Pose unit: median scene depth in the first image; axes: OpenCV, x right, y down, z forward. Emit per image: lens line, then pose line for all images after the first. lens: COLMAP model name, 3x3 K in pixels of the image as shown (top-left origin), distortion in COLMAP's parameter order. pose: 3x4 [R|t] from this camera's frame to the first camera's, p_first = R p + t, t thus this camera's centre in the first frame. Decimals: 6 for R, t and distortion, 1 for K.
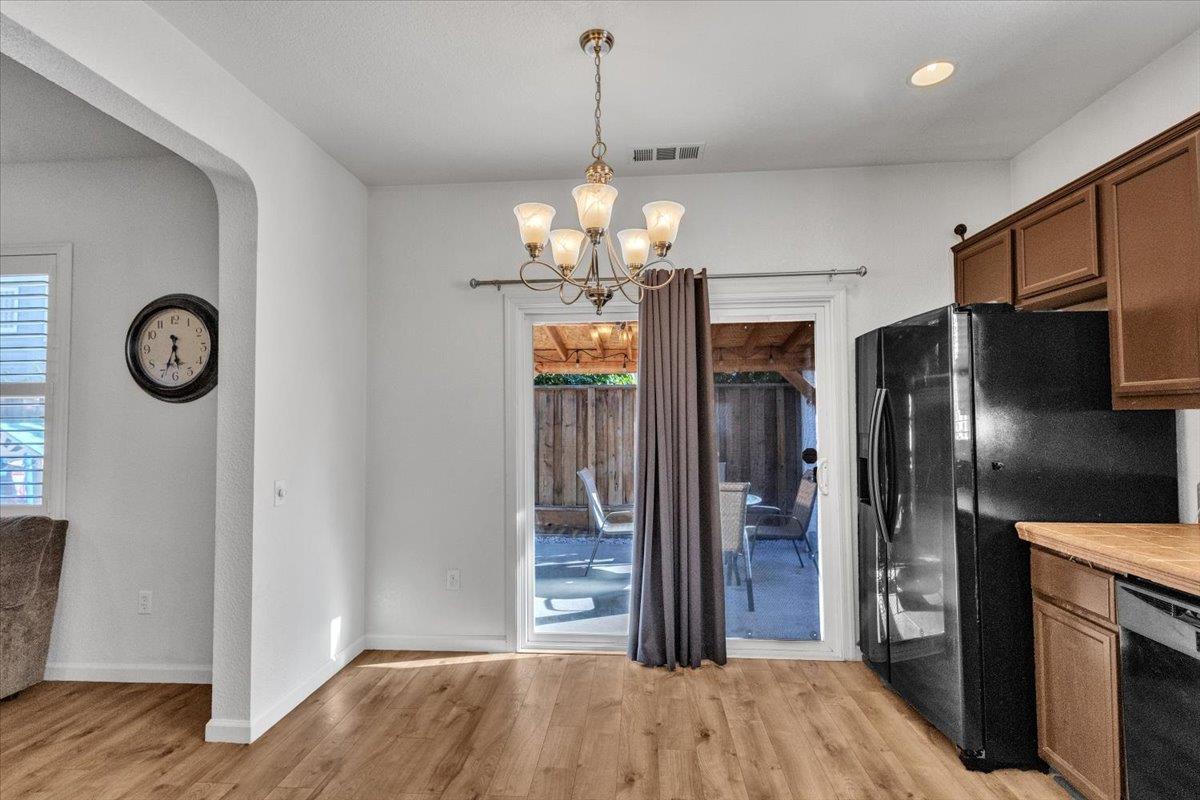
lens RADIAL K [[559.4, 0, 600.8], [0, 559.4, 397.7], [0, 0, 1]] dist [0.010896, -0.003938]
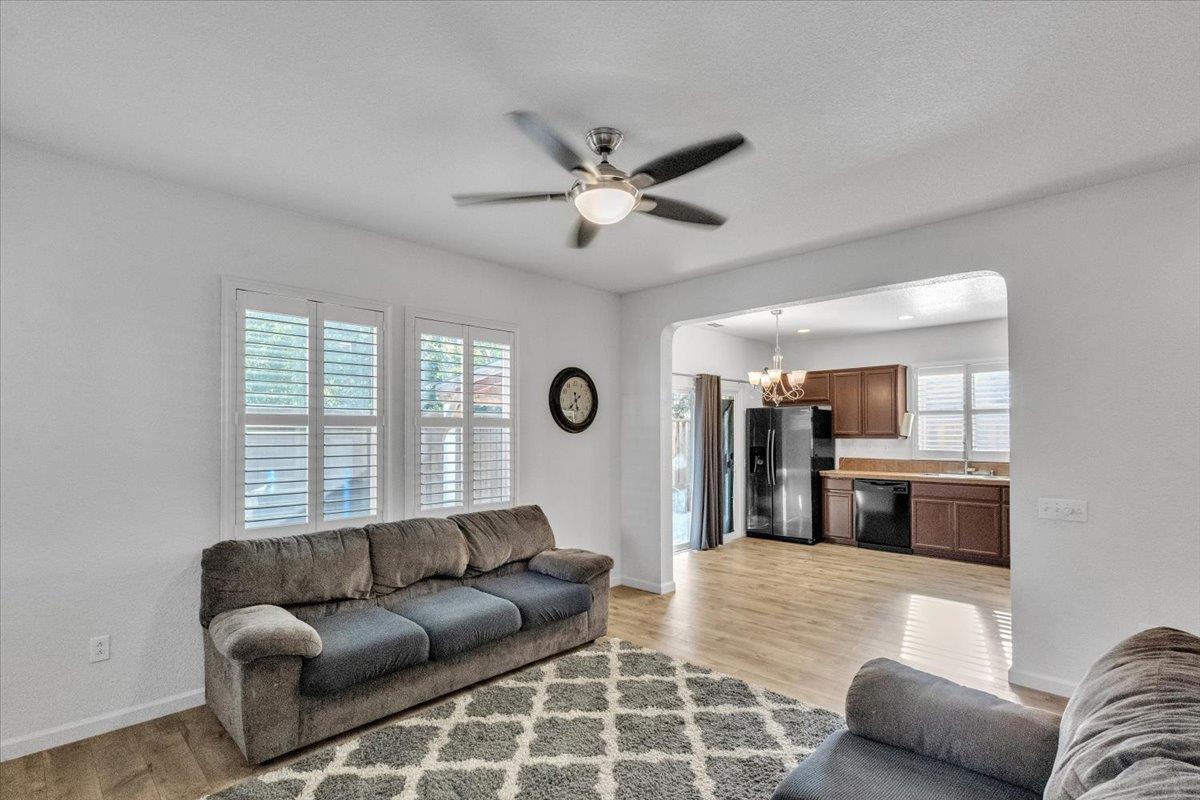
lens RADIAL K [[559.4, 0, 611.0], [0, 559.4, 425.8], [0, 0, 1]] dist [0.010896, -0.003938]
pose [[0.639880, 0.015136, 0.768326, -1.959406], [-0.025625, 0.999670, 0.001649, -0.018133], [-0.768048, -0.020744, 0.640057, -0.142875]]
